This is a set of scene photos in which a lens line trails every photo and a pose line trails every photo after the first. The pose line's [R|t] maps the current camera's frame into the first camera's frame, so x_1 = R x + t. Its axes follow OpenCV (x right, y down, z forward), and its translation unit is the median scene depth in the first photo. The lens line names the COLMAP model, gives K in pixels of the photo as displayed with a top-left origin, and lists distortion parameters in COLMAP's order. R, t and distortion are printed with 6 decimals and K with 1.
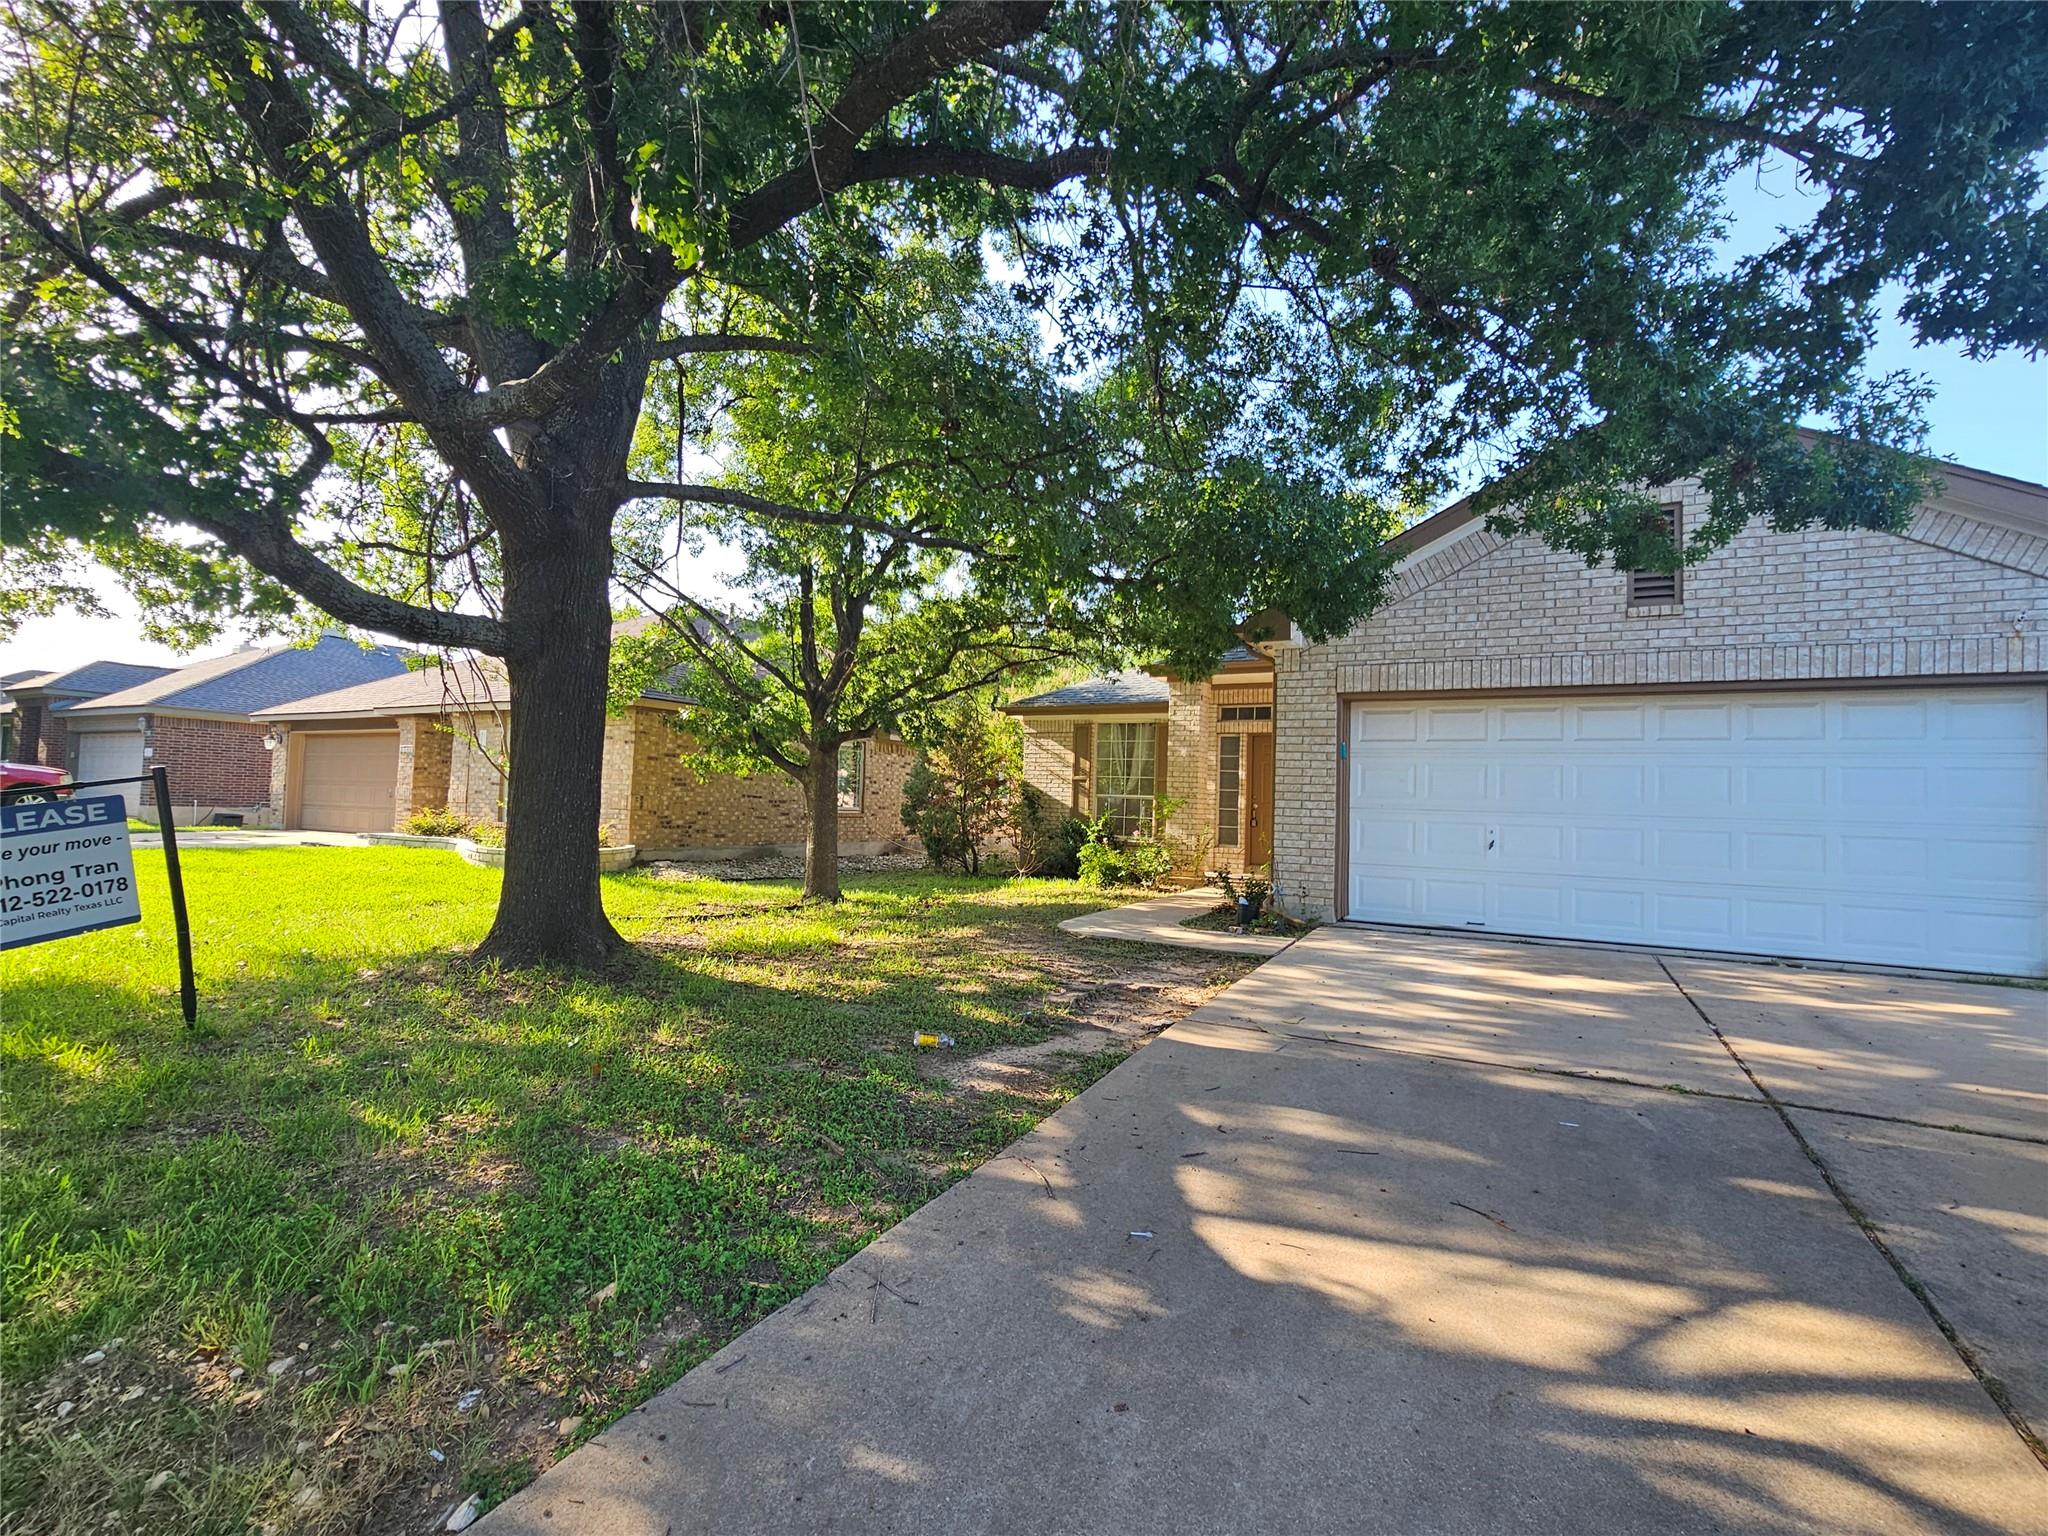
lens RADIAL K [[918.9, 0, 1024.0], [0, 918.9, 768.6], [0, 0, 1]] dist [-0.002337, -0.000217]
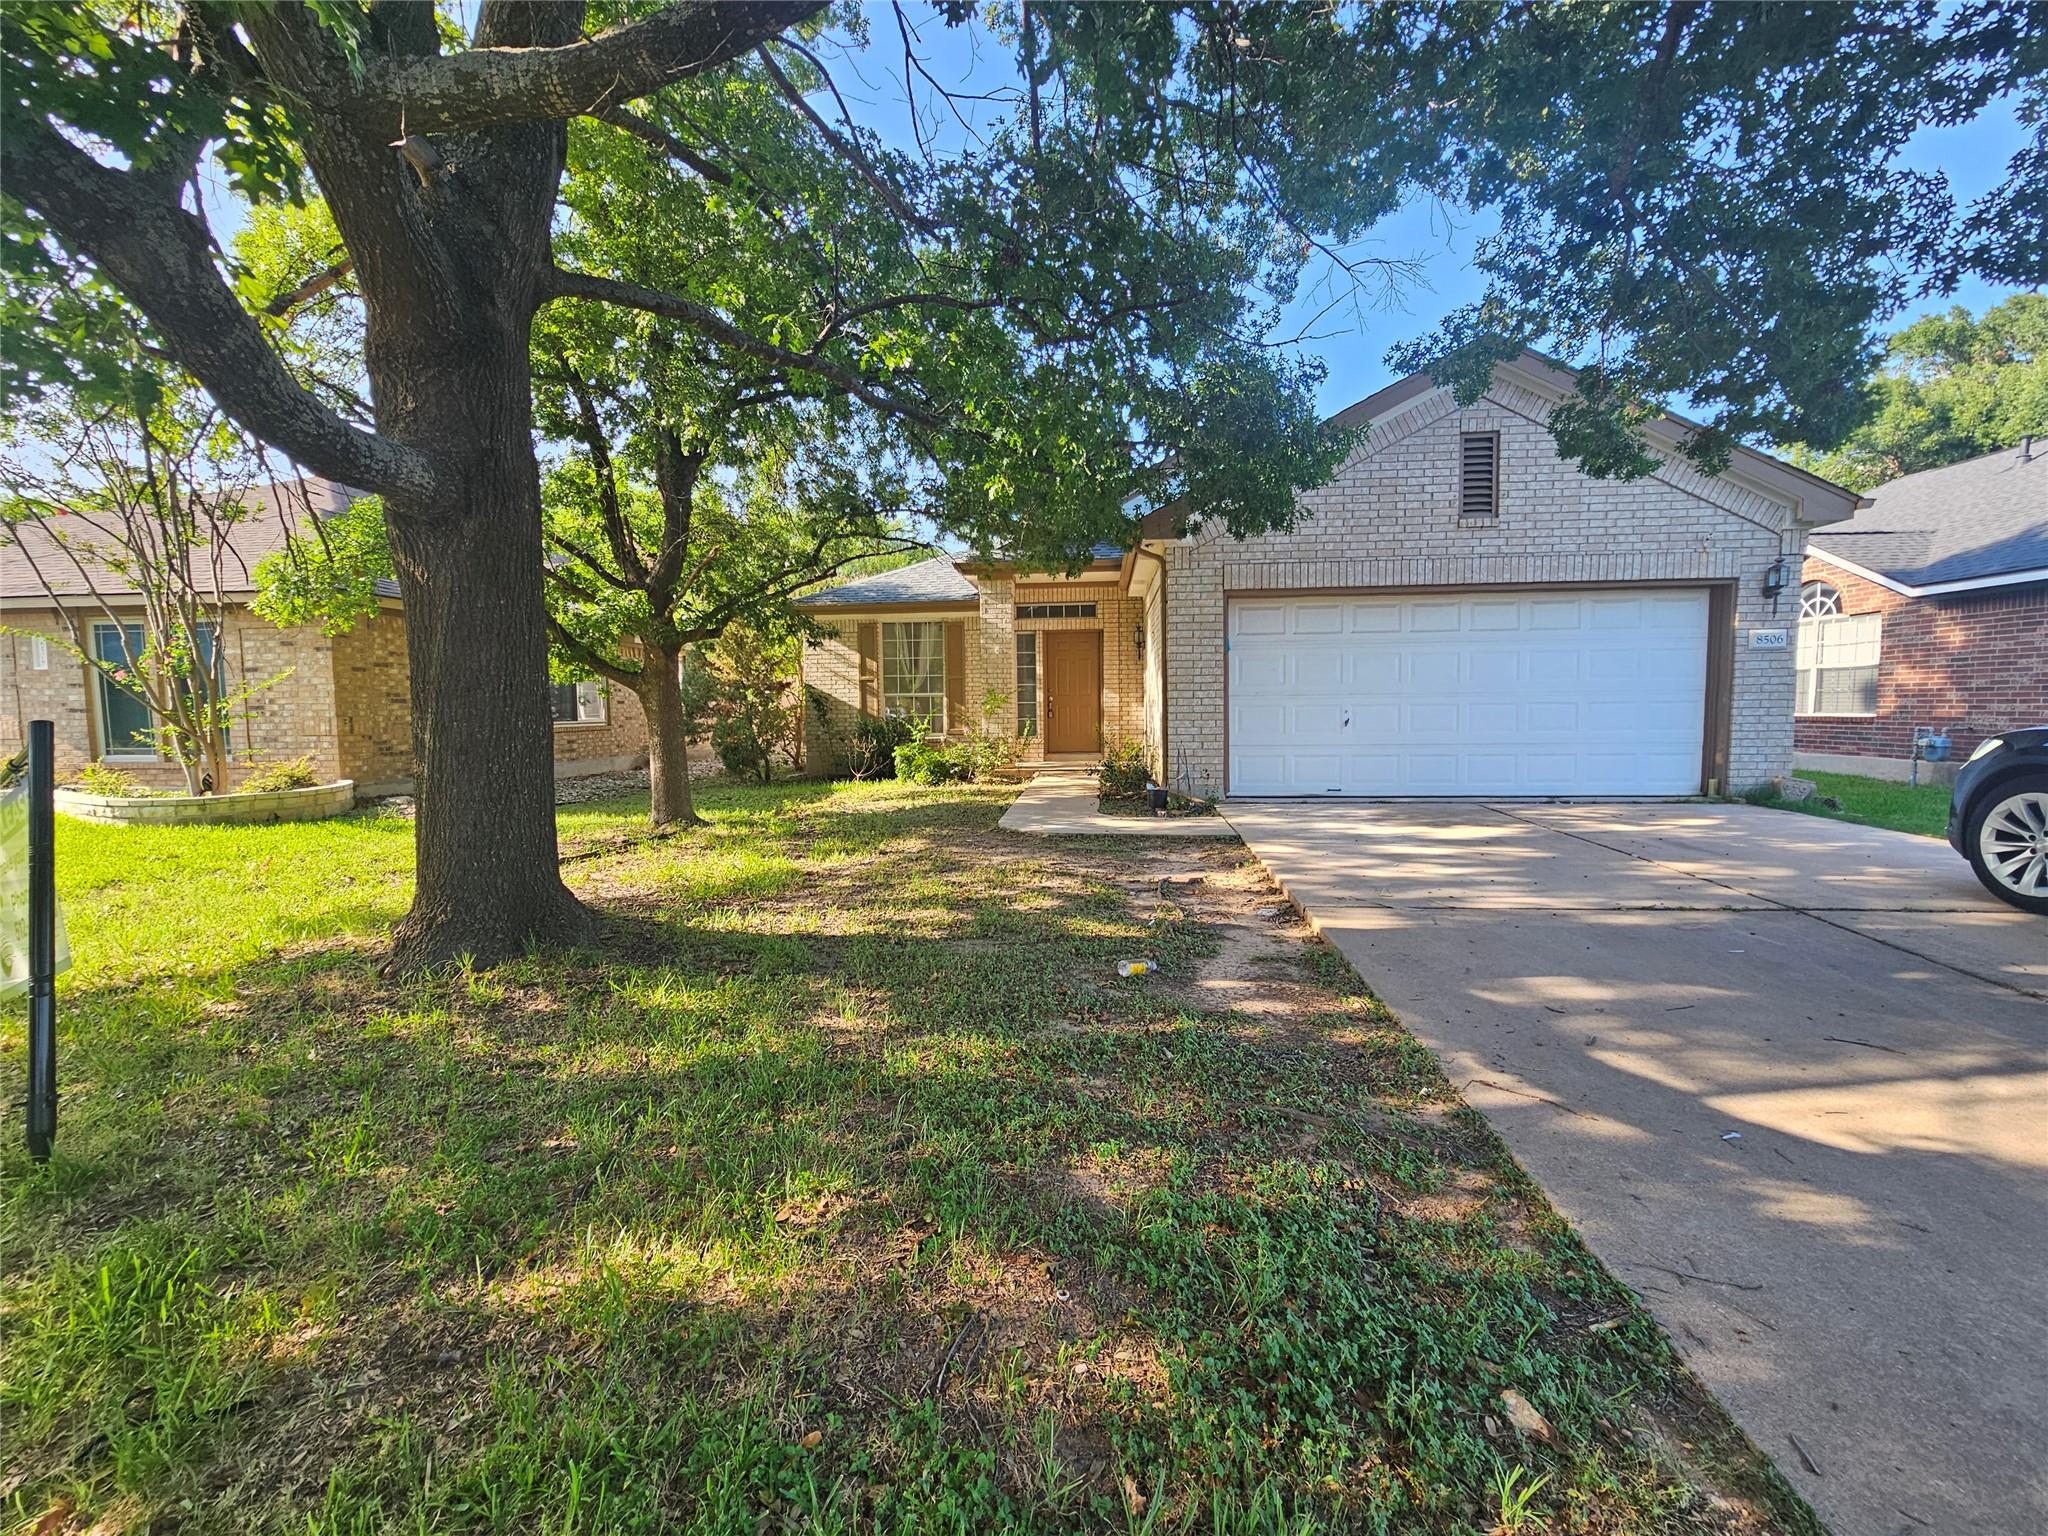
lens RADIAL K [[842.2, 0, 1025.1], [0, 842.2, 765.6], [0, 0, 1]] dist [-0.005689, 0.003153]
pose [[0.915348, -0.071870, 0.396199, -0.365629], [0.025926, 0.992420, 0.120126, -0.002678], [-0.401829, -0.099685, 0.910273, 0.221037]]
